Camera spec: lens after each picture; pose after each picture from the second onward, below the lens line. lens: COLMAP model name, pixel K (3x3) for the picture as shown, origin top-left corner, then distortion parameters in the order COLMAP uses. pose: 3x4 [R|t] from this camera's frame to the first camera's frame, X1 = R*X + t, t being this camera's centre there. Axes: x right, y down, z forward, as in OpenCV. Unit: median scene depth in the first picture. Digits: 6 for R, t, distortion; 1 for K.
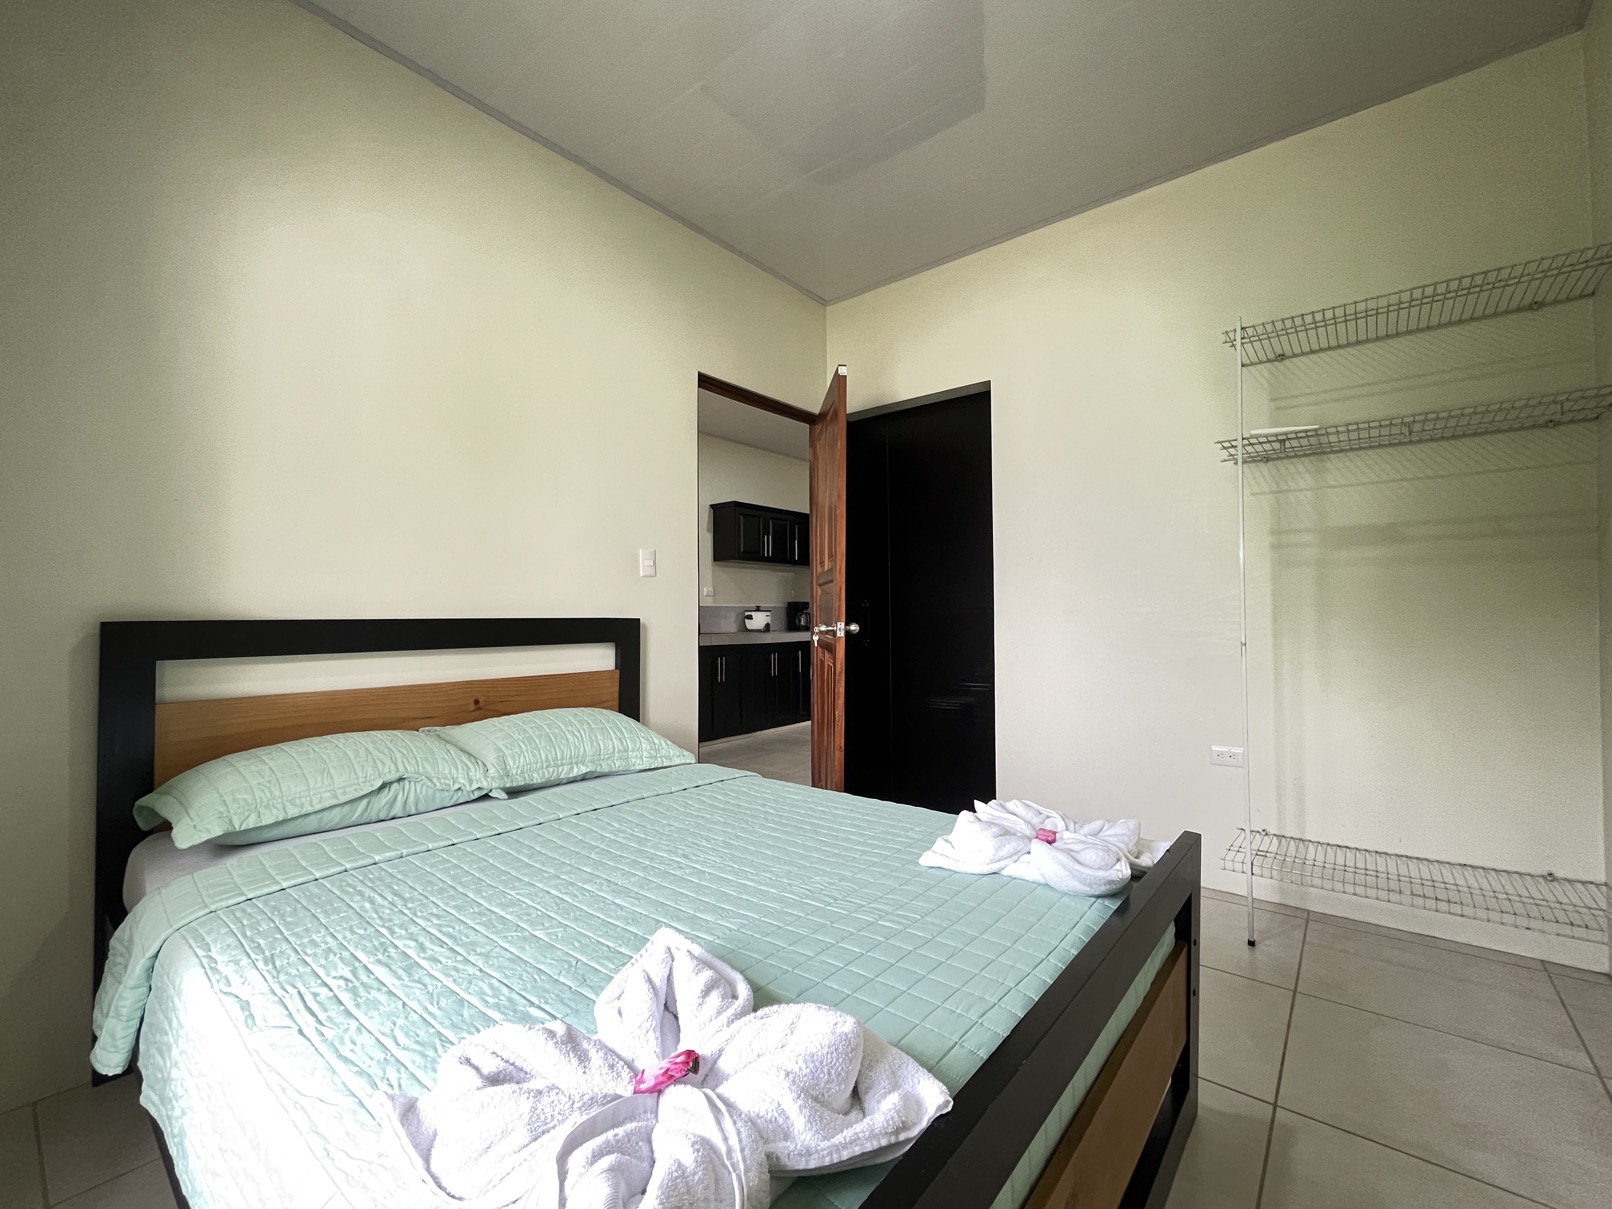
lens RADIAL K [[681.9, 0, 806.0], [0, 681.9, 604.5], [0, 0, 1]] dist [-0.003229, -0.000490]
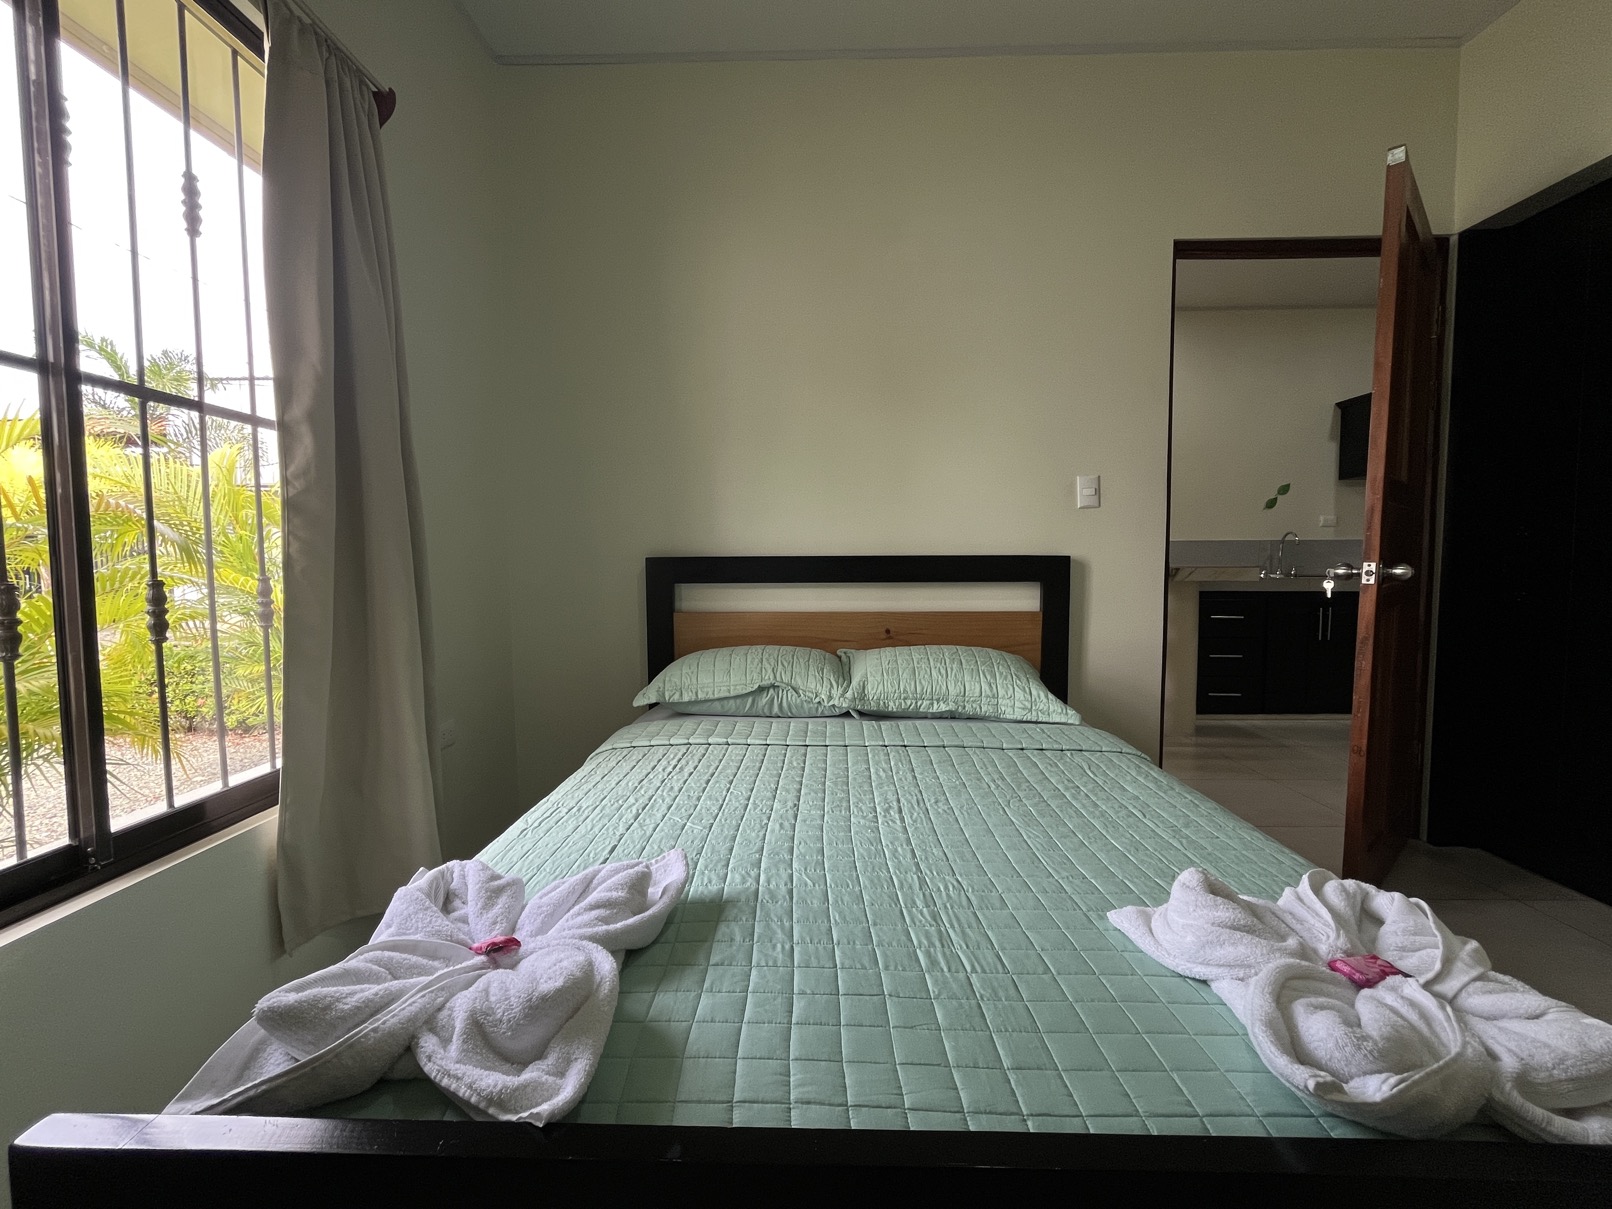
lens RADIAL K [[681.9, 0, 806.0], [0, 681.9, 604.5], [0, 0, 1]] dist [-0.003229, -0.000490]
pose [[0.615141, 0.056956, -0.786357, 0.324566], [0.015312, 0.996336, 0.084142, 0.004777], [0.788269, -0.063800, 0.612015, 0.238849]]
